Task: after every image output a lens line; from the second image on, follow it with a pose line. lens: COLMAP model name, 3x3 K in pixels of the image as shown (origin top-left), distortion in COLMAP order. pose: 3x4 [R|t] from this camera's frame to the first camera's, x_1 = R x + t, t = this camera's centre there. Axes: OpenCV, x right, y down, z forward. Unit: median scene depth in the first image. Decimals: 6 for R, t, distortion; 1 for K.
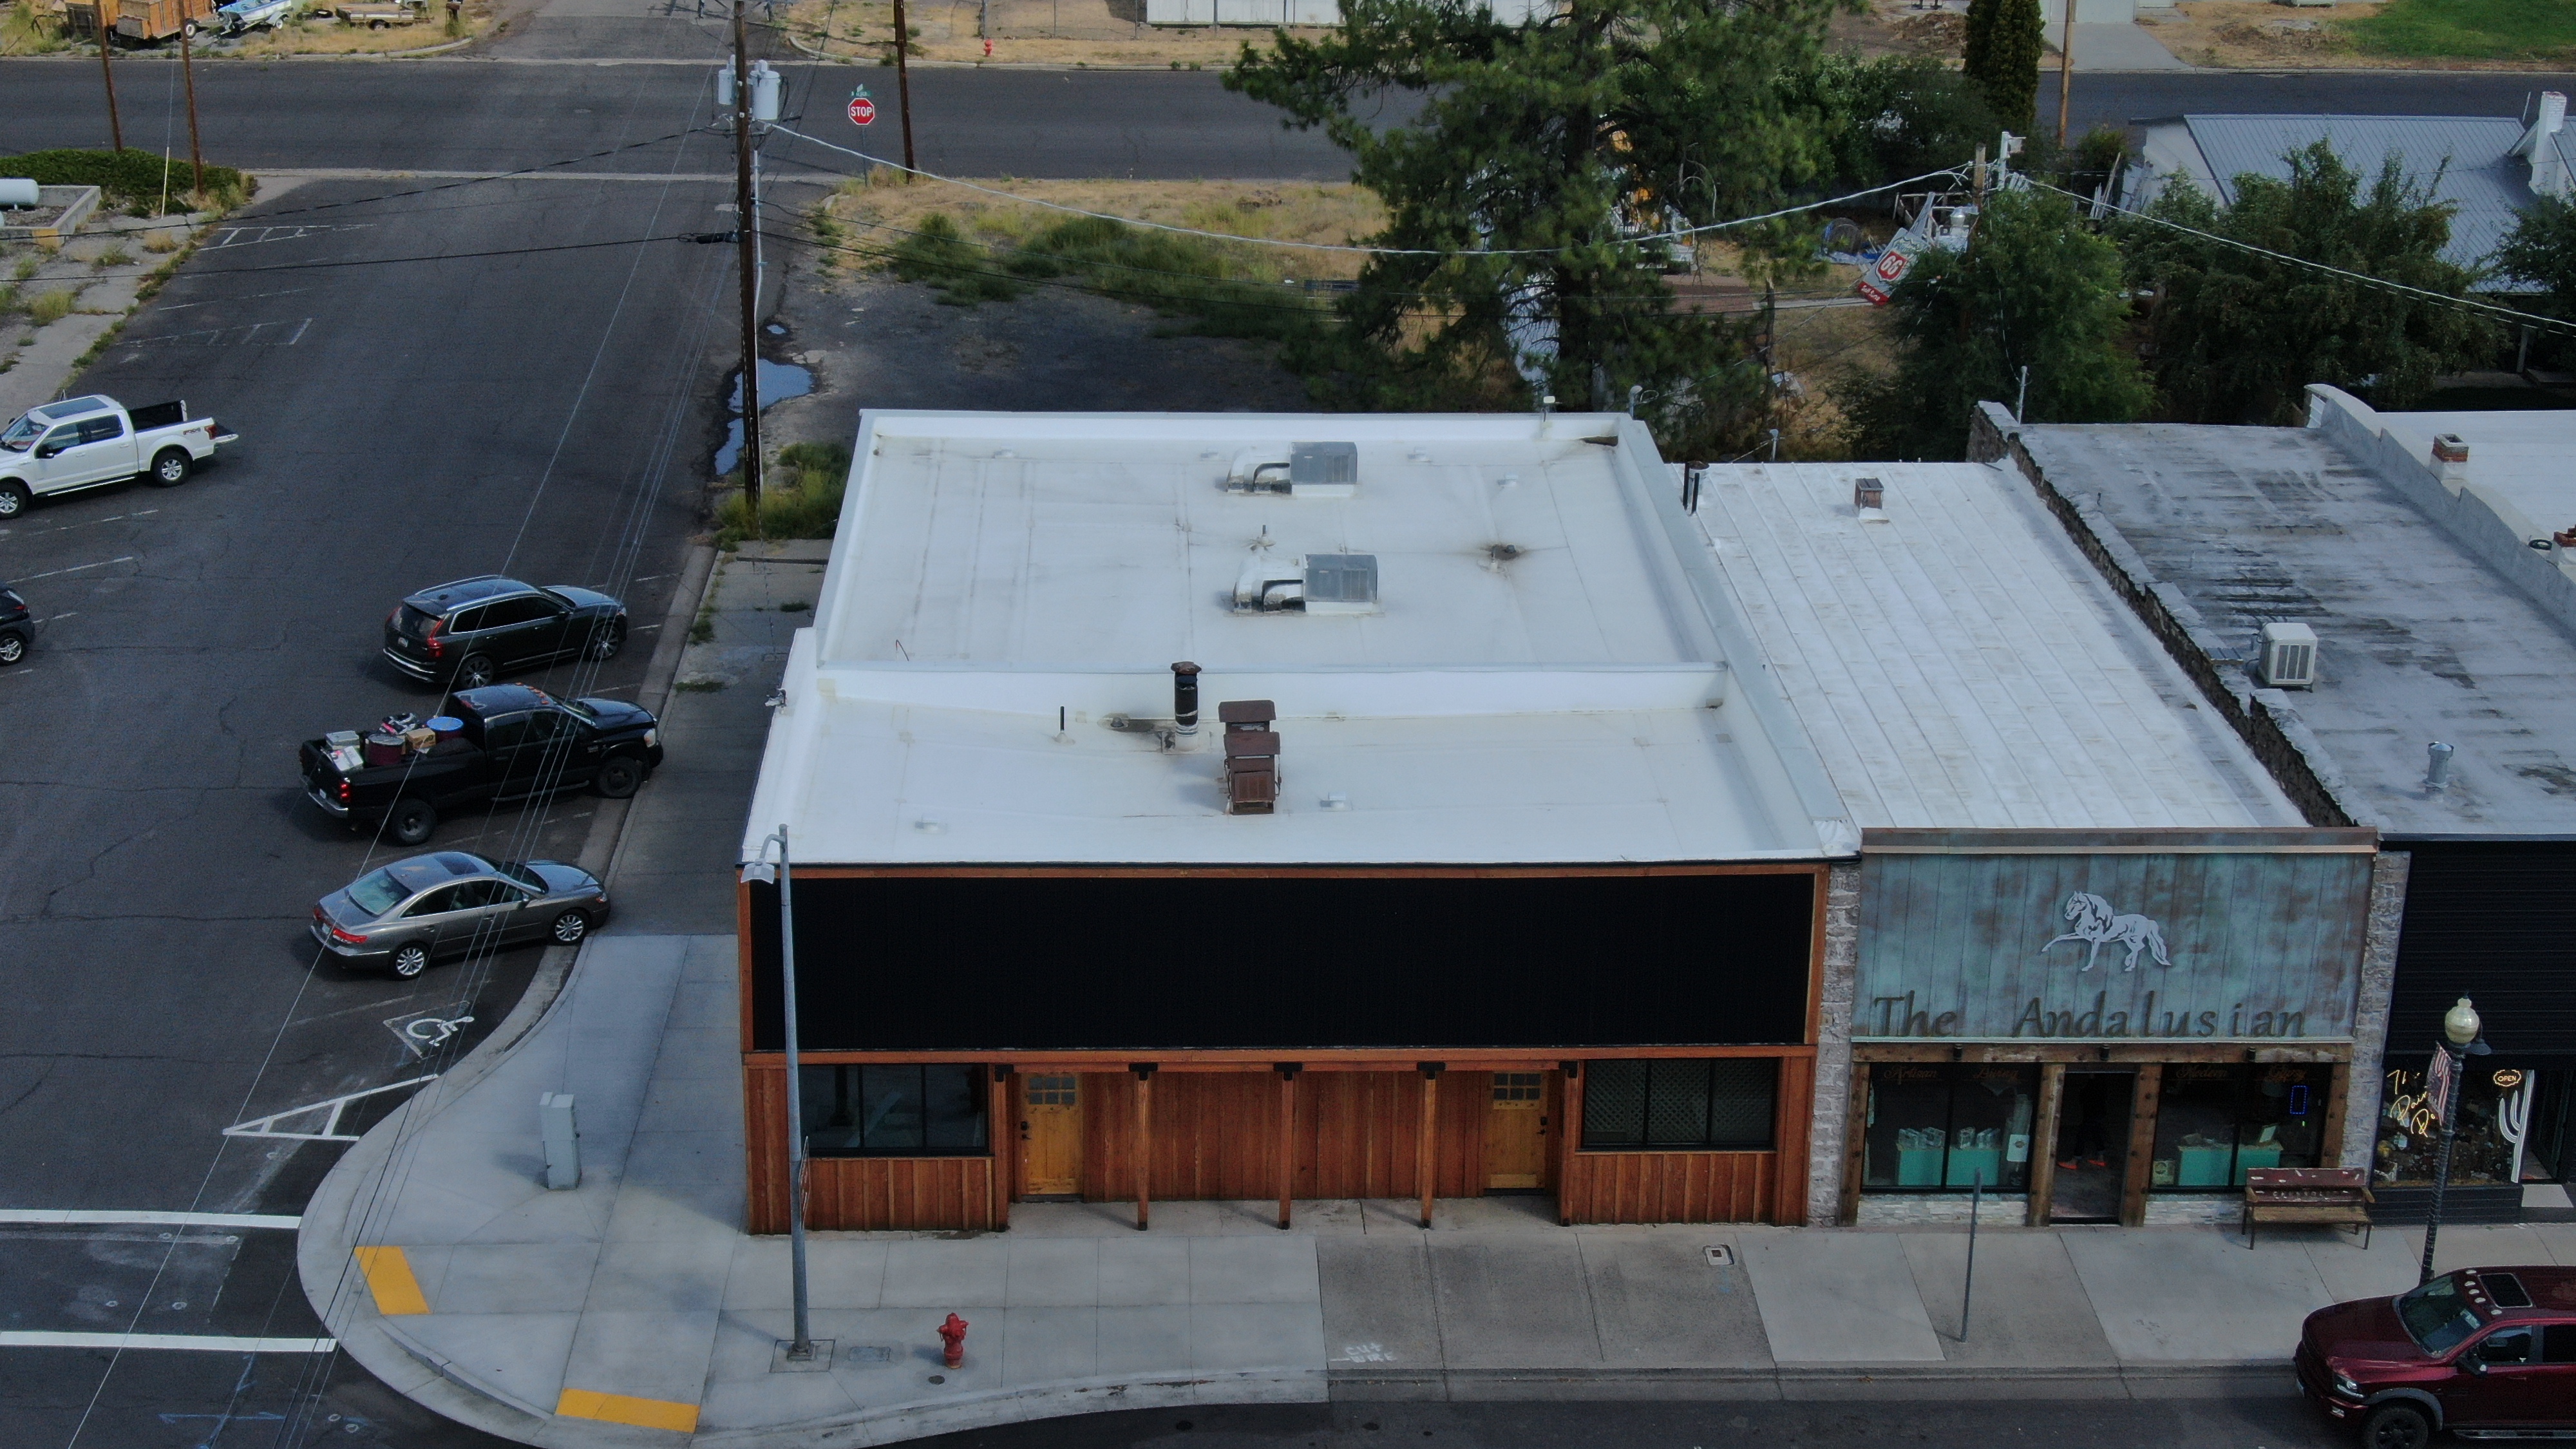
lens RADIAL K [[3581.7, 0, 1288.0], [0, 3581.7, 724.5], [0, 0, 1]] dist [0.314215, -1.759866]
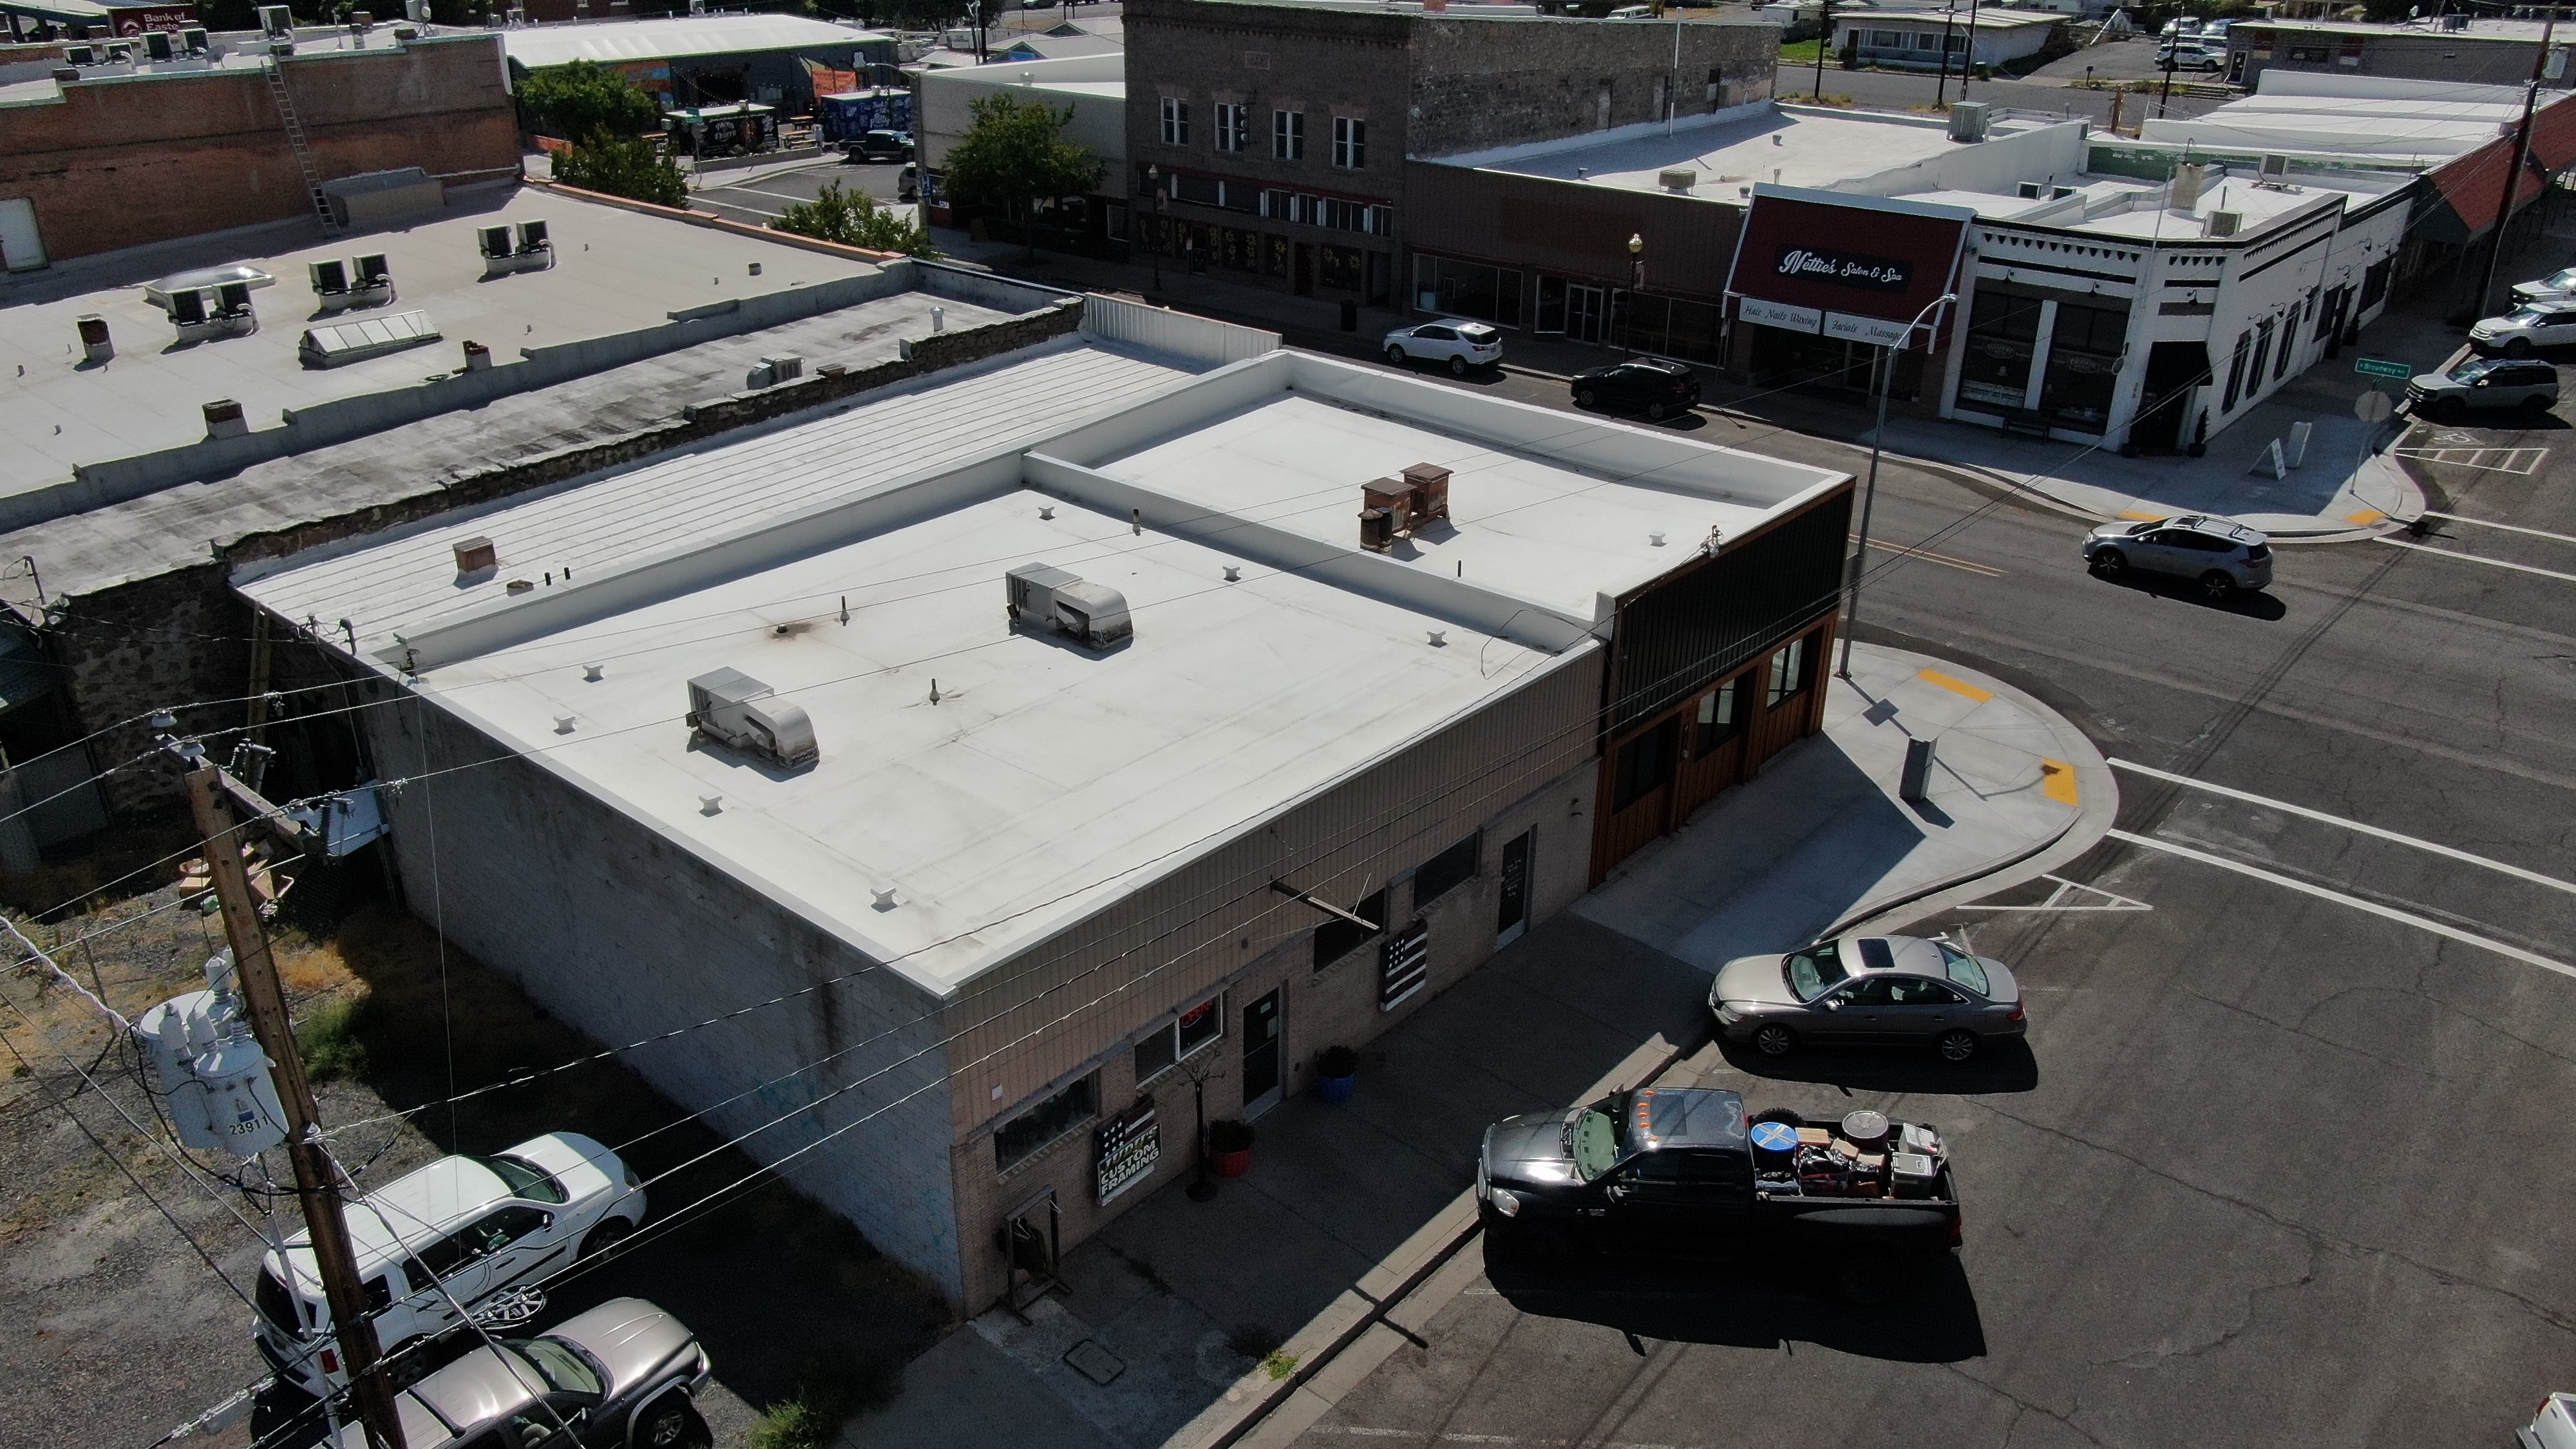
lens RADIAL K [[1849.5, 0, 1303.4], [0, 1849.5, 698.7], [0, 0, 1]] dist [-0.023413, 0.001263]
pose [[-0.731902, -0.303809, 0.609934, -0.458021], [0.234331, 0.728294, 0.643954, -0.420002], [-0.639851, 0.614237, -0.461848, 1.482727]]
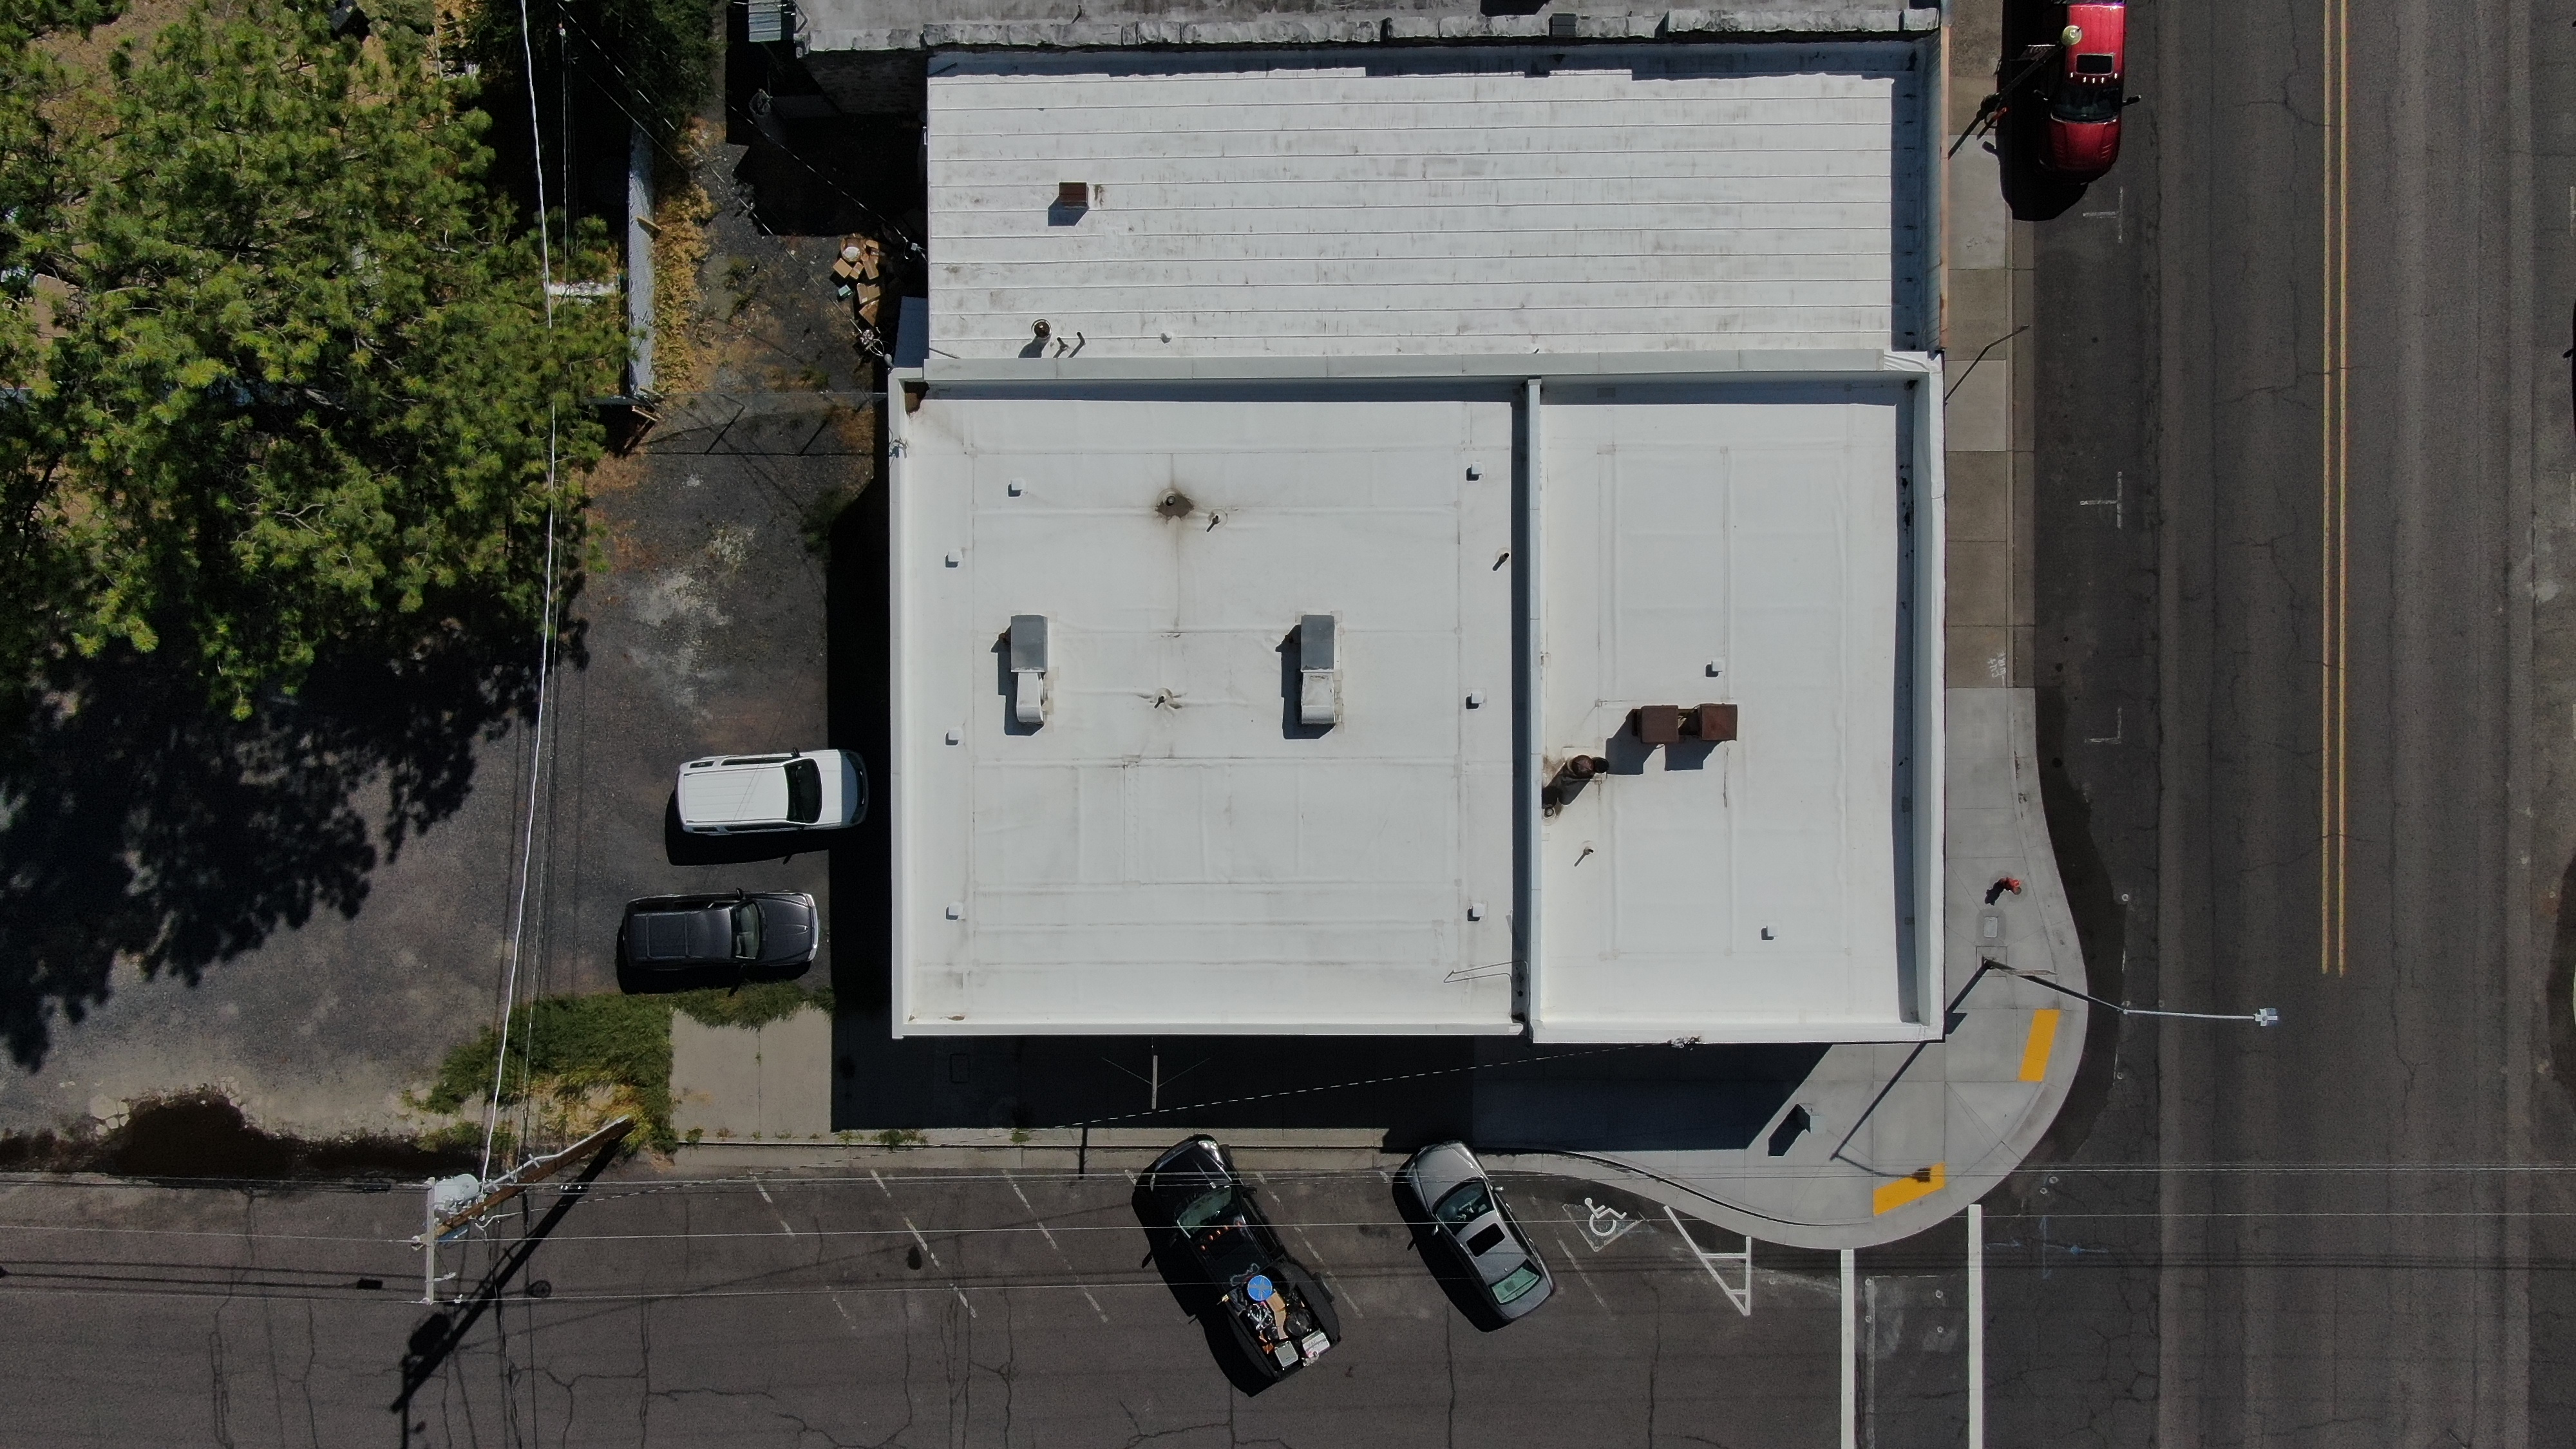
lens RADIAL K [[1849.5, 0, 1303.4], [0, 1849.5, 698.7], [0, 0, 1]] dist [-0.023413, 0.001263]
pose [[0.036313, -0.999162, -0.018881, 0.008779], [0.375571, -0.003864, 0.926786, -0.809084], [-0.926082, -0.040745, 0.375116, 0.915153]]
